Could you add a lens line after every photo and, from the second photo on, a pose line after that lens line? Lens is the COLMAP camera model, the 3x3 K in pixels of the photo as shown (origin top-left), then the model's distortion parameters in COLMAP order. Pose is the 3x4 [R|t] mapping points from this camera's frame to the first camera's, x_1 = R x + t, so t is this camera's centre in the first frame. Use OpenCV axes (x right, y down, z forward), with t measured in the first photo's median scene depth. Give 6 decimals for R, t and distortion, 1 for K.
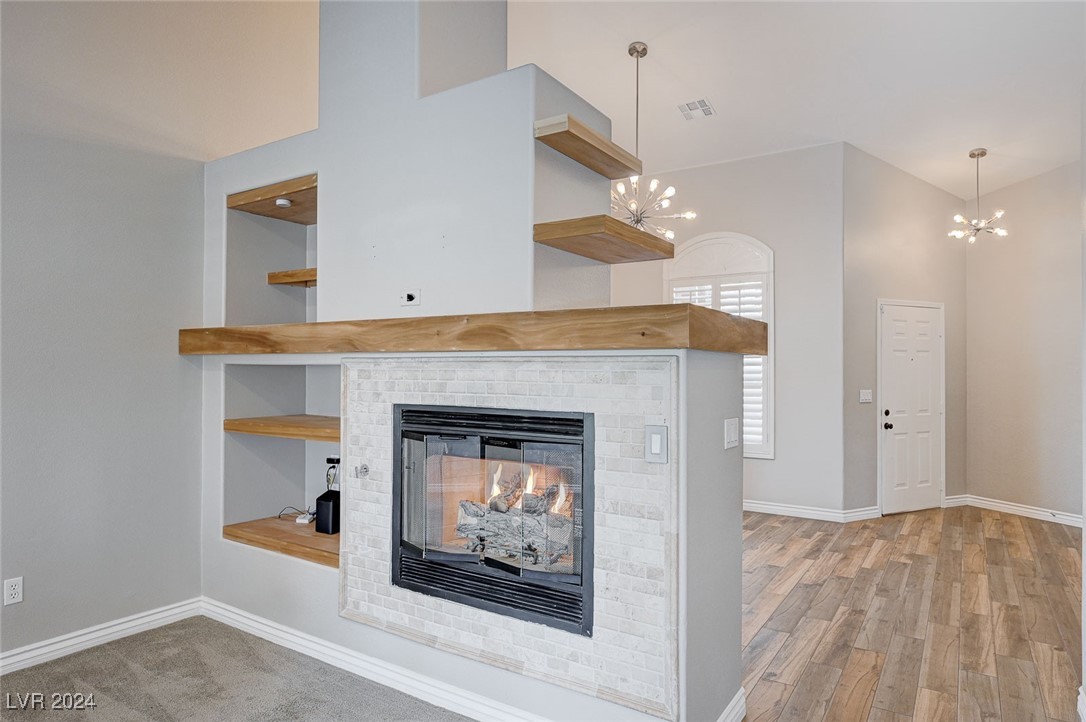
lens RADIAL K [[645.8, 0, 546.6], [0, 645.8, 367.6], [0, 0, 1]] dist [0.009535, 0.001106]
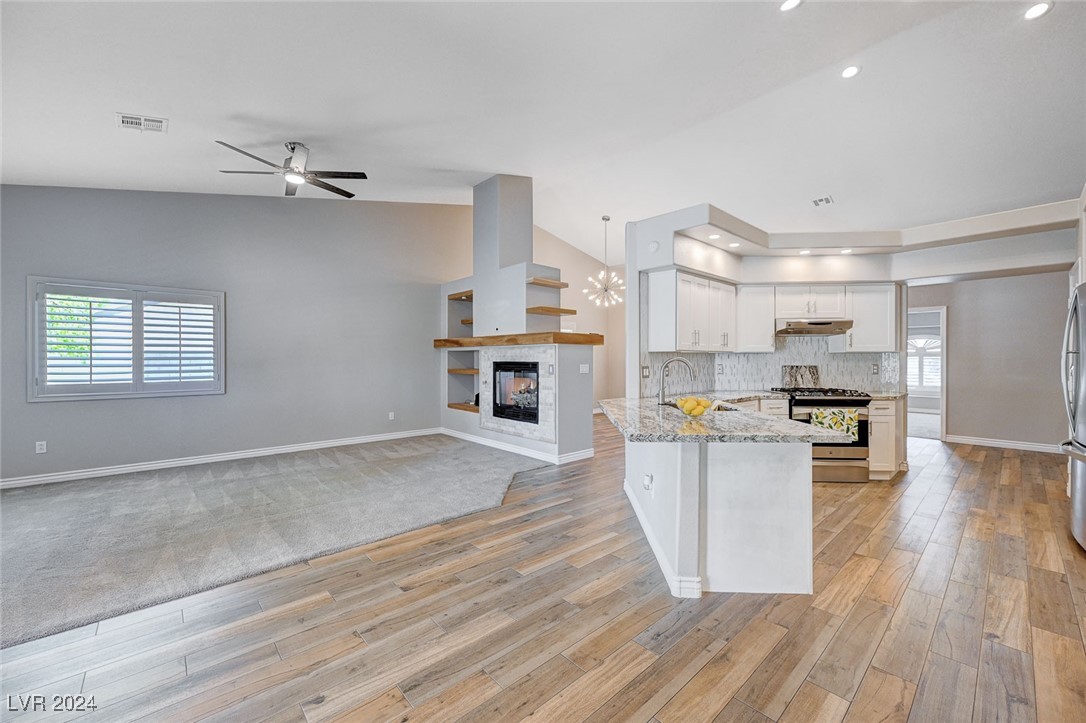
lens RADIAL K [[428.6, 0, 541.0], [0, 428.6, 359.2], [0, 0, 1]] dist [-0.000849, -0.000005]
pose [[0.965014, -0.005234, -0.262147, 0.610761], [0.006151, 0.999977, 0.002680, 0.042402], [0.262127, -0.004199, 0.965024, -1.113495]]
